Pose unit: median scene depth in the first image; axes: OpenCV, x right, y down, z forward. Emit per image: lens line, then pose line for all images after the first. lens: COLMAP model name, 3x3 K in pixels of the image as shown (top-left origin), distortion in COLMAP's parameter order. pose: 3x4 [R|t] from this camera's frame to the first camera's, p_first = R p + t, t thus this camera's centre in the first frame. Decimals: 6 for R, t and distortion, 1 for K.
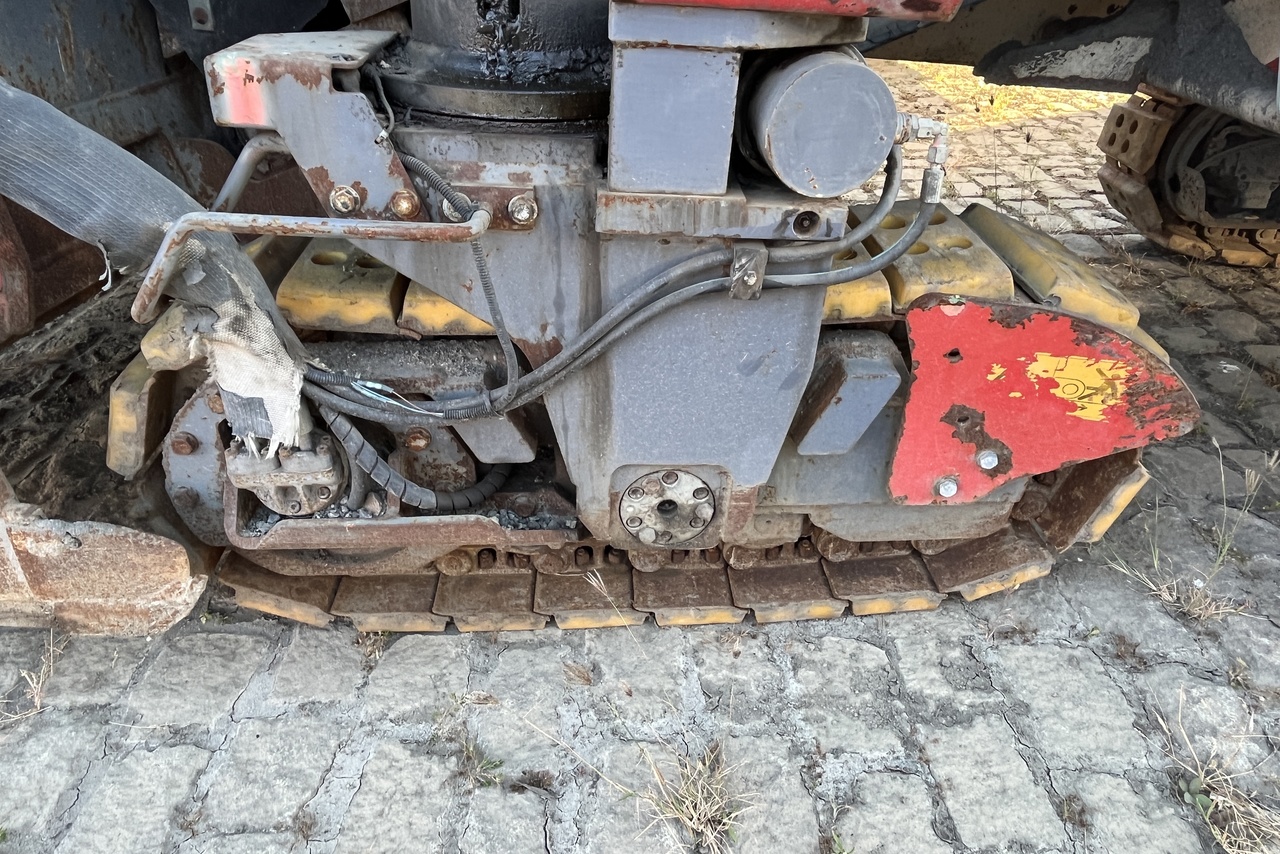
lens RADIAL K [[803.9, 0, 640.0], [0, 803.9, 427.0], [0, 0, 1]] dist [0.002808, -0.002123]
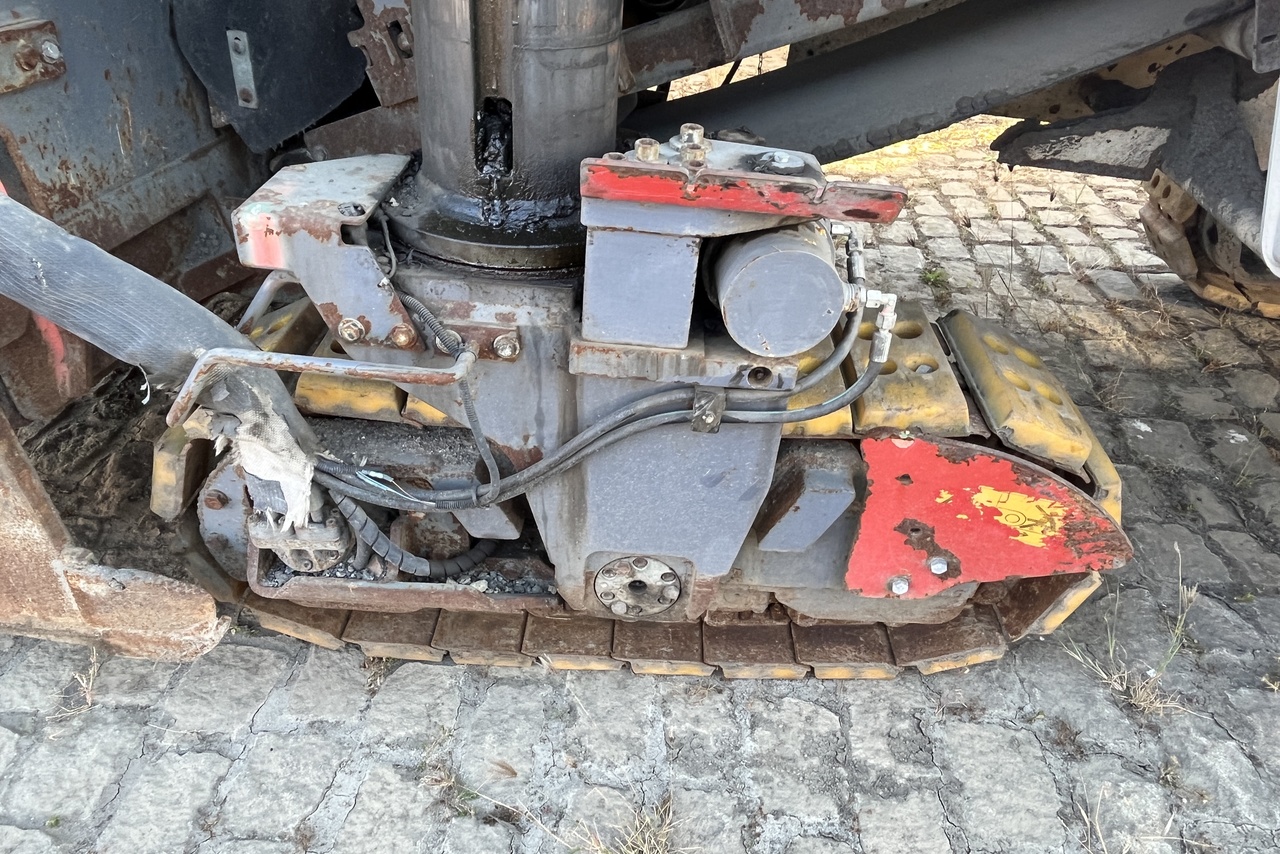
lens RADIAL K [[803.9, 0, 640.0], [0, 803.9, 427.0], [0, 0, 1]] dist [0.002808, -0.002123]
pose [[0.995971, 0.067801, -0.058686, 0.086141], [-0.064103, 0.995968, 0.062751, -0.184782], [0.062704, -0.058736, 0.996302, -0.083644]]
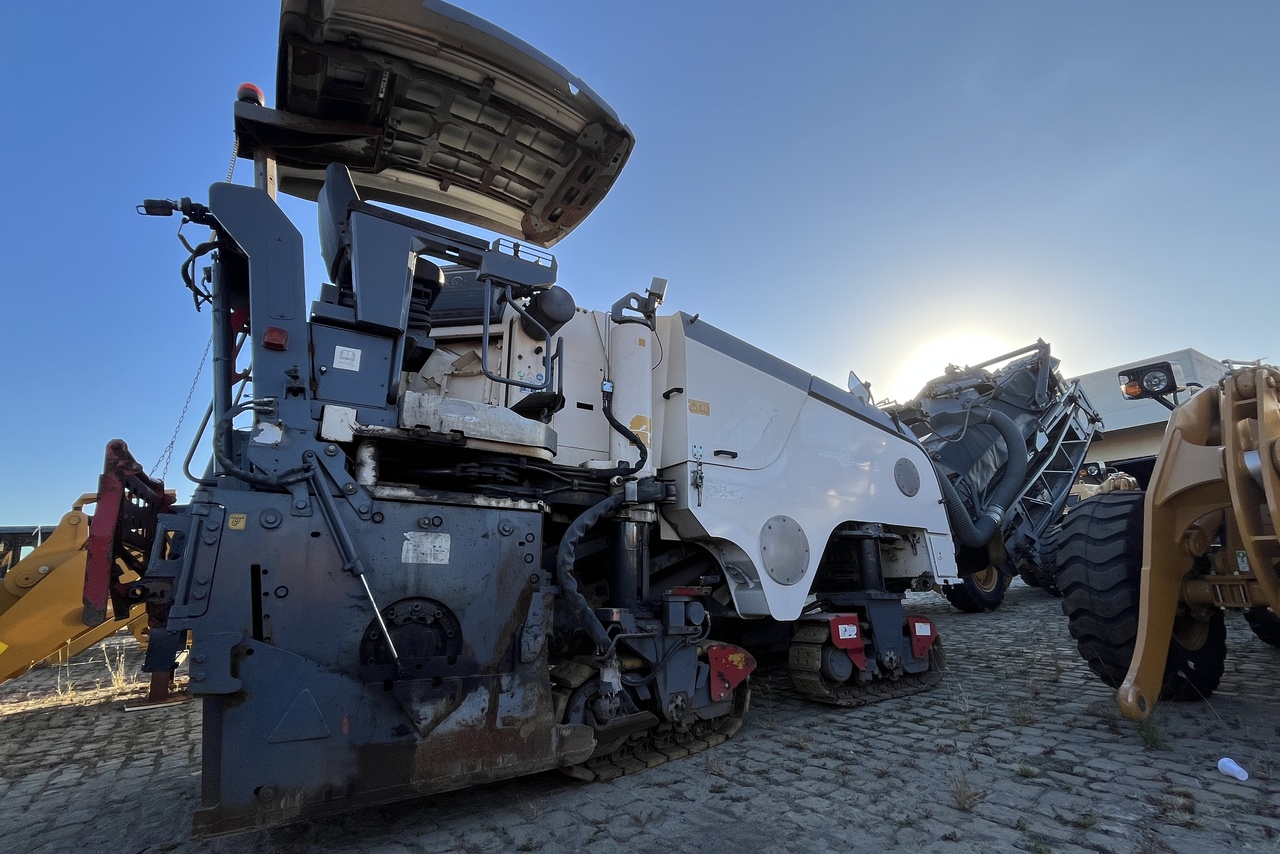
lens RADIAL K [[556.4, 0, 640.0], [0, 556.4, 427.0], [0, 0, 1]] dist [-0.029924, 0.000061]
pose [[0.812214, 0.131945, 0.568242, -1.952536], [0.330579, 0.698481, -0.634698, 0.848206], [-0.480651, 0.703360, 0.523697, -1.450294]]
